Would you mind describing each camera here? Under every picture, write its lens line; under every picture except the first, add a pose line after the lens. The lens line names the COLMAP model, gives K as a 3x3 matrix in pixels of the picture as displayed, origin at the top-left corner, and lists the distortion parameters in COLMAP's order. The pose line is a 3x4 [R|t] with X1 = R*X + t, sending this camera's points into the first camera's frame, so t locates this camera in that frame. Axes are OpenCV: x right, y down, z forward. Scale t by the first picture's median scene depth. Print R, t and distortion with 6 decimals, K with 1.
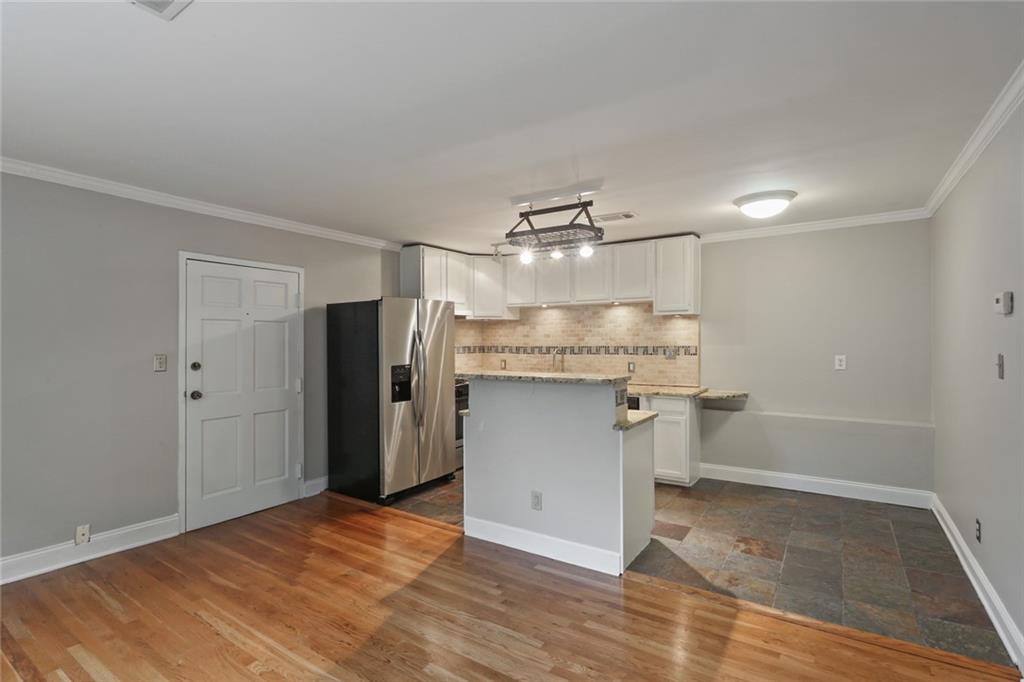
lens RADIAL K [[496.7, 0, 508.2], [0, 496.7, 327.5], [0, 0, 1]] dist [0.001213, 0.000446]
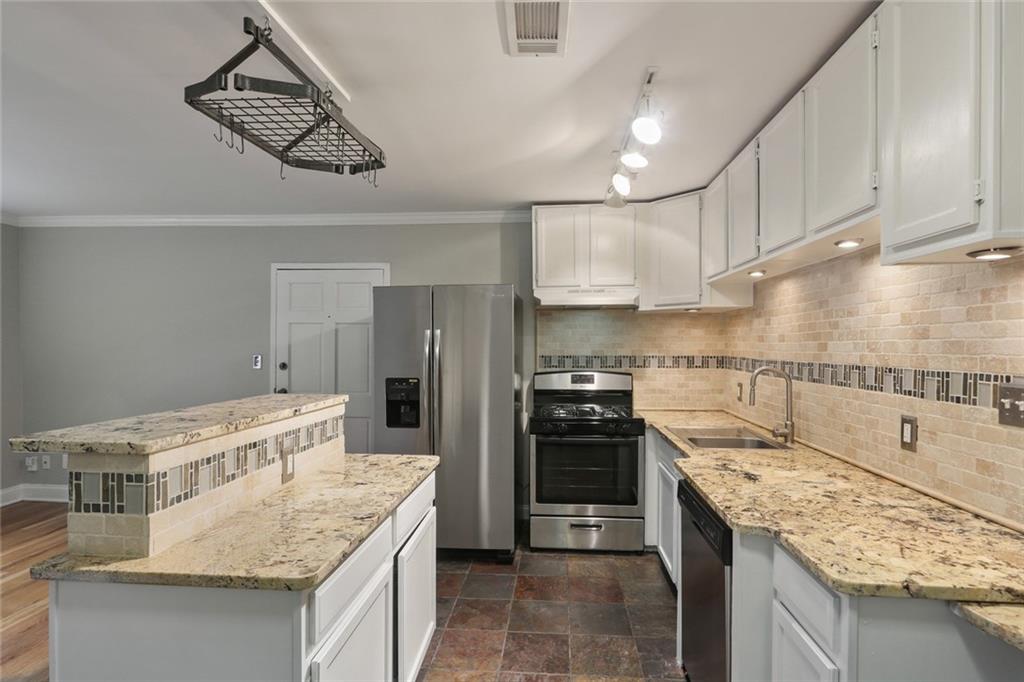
lens RADIAL K [[508.1, 0, 518.1], [0, 508.1, 345.3], [0, 0, 1]] dist [-0.002080, 0.000695]
pose [[0.483304, 0.010392, -0.875391, 0.426746], [0.014069, 0.999708, 0.019635, 0.012336], [0.875340, -0.021805, 0.483016, 0.635771]]
